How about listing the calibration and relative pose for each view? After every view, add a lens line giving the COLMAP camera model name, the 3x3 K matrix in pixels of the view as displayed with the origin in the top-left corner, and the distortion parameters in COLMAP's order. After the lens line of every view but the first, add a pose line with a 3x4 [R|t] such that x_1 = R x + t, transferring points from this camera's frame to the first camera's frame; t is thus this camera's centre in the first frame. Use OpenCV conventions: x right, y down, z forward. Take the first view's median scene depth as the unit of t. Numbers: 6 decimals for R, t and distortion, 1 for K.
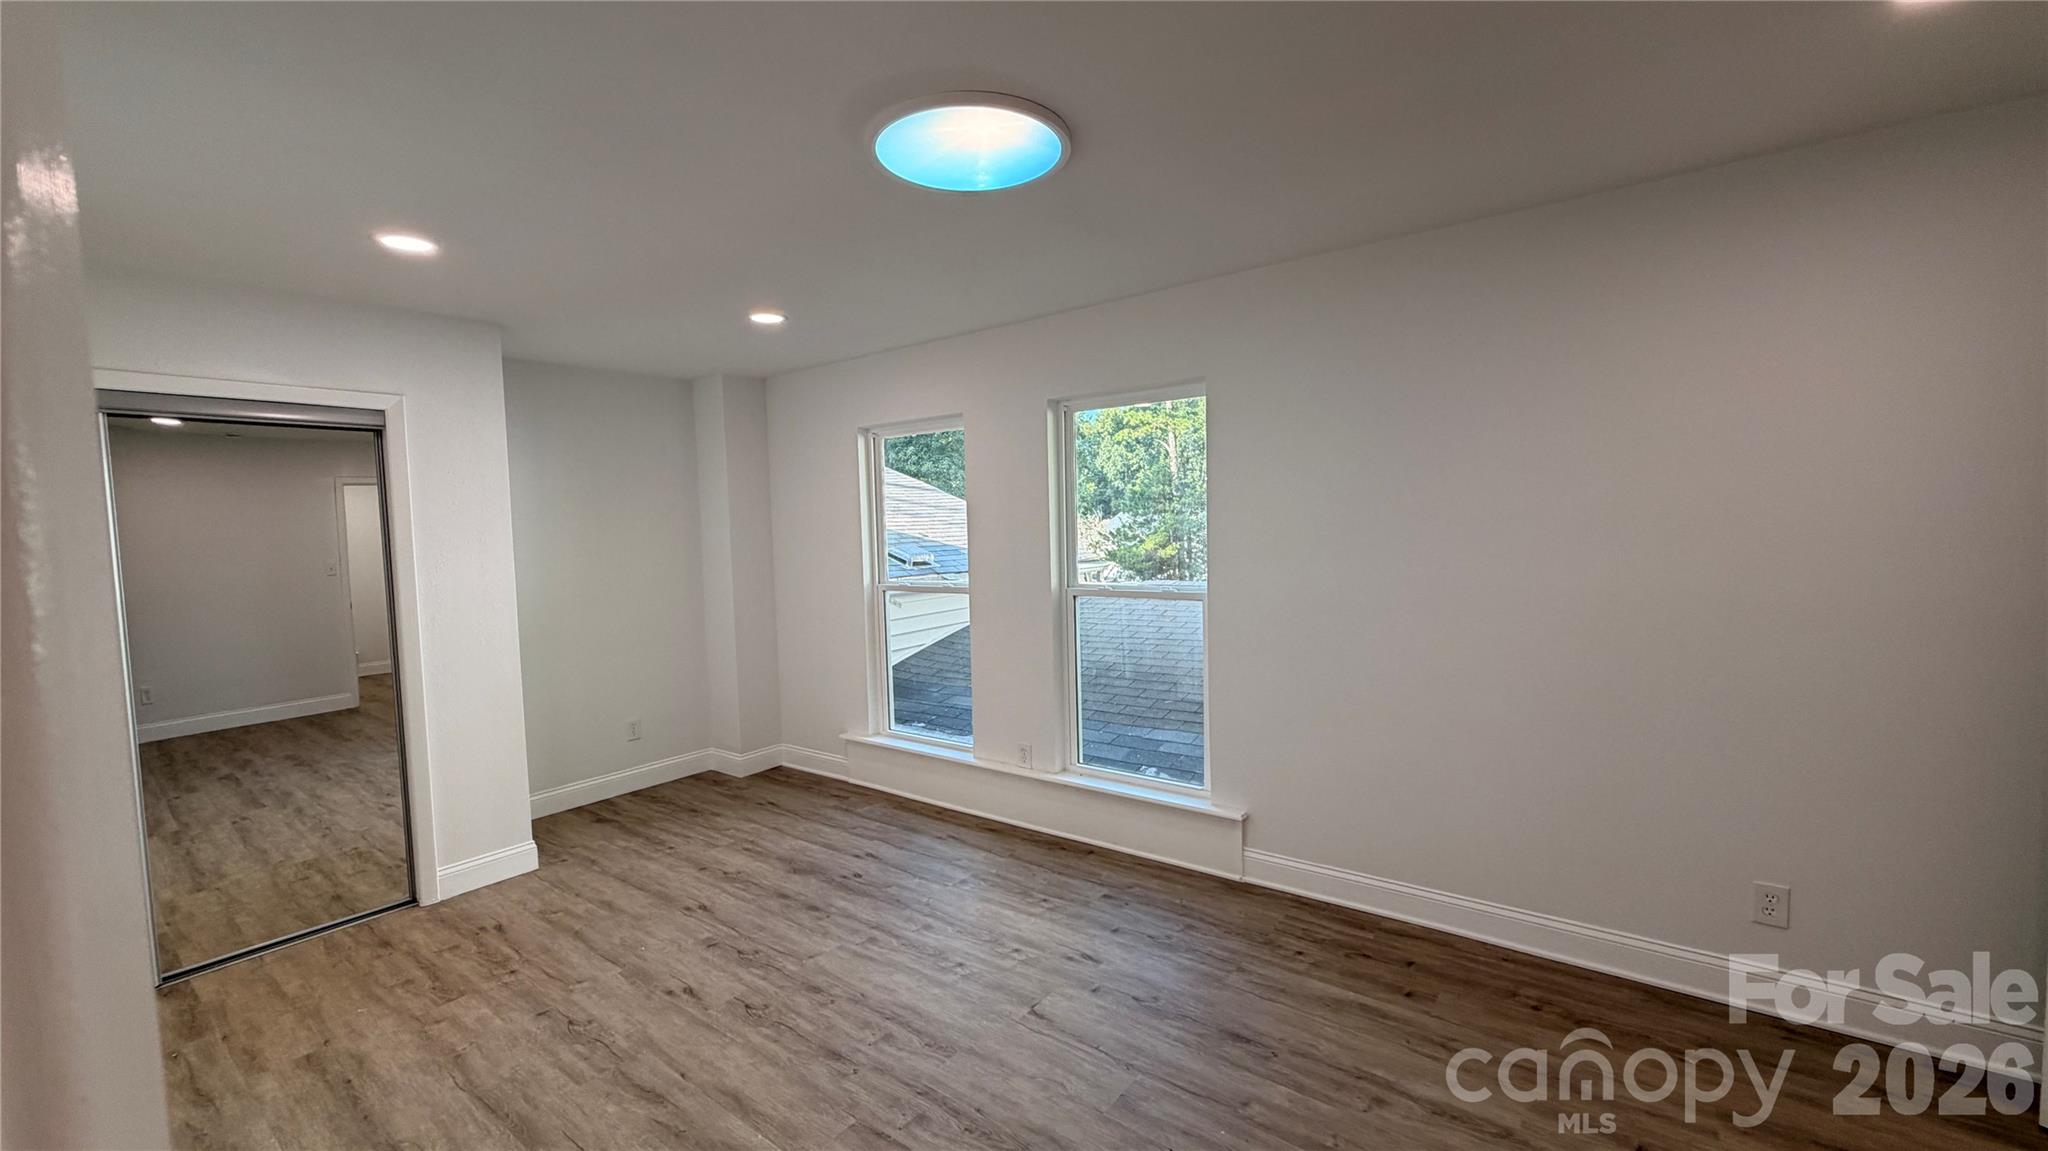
lens RADIAL K [[820.1, 0, 1017.3], [0, 820.1, 574.3], [0, 0, 1]] dist [0.001396, 0.000210]
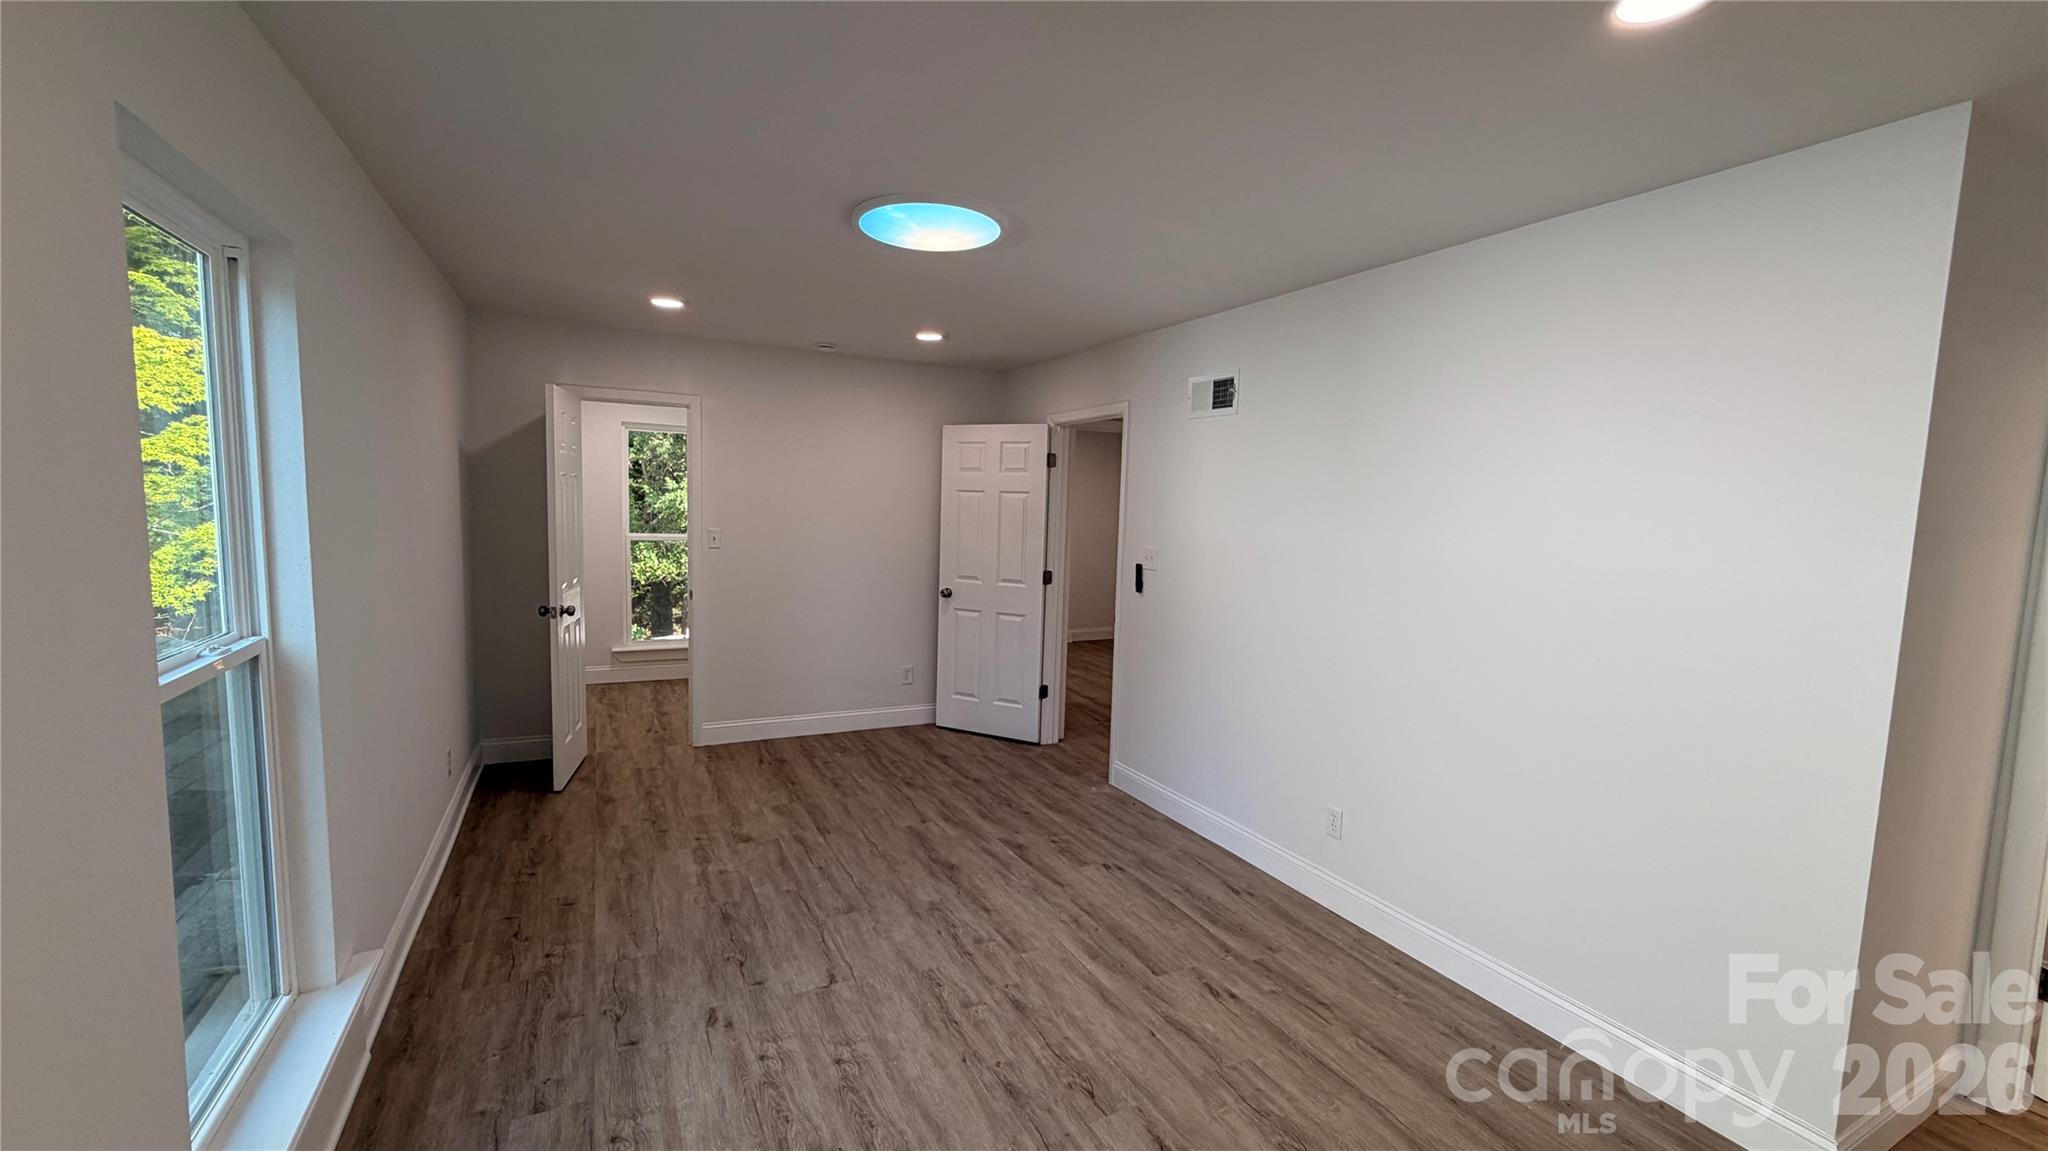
lens RADIAL K [[872.1, 0, 1024.9], [0, 872.1, 588.7], [0, 0, 1]] dist [-0.082673, 0.000045]
pose [[-0.911743, -0.036757, 0.409113, -0.647811], [0.024882, 0.989217, 0.144328, -0.110618], [-0.410007, 0.141770, -0.900997, 1.868150]]
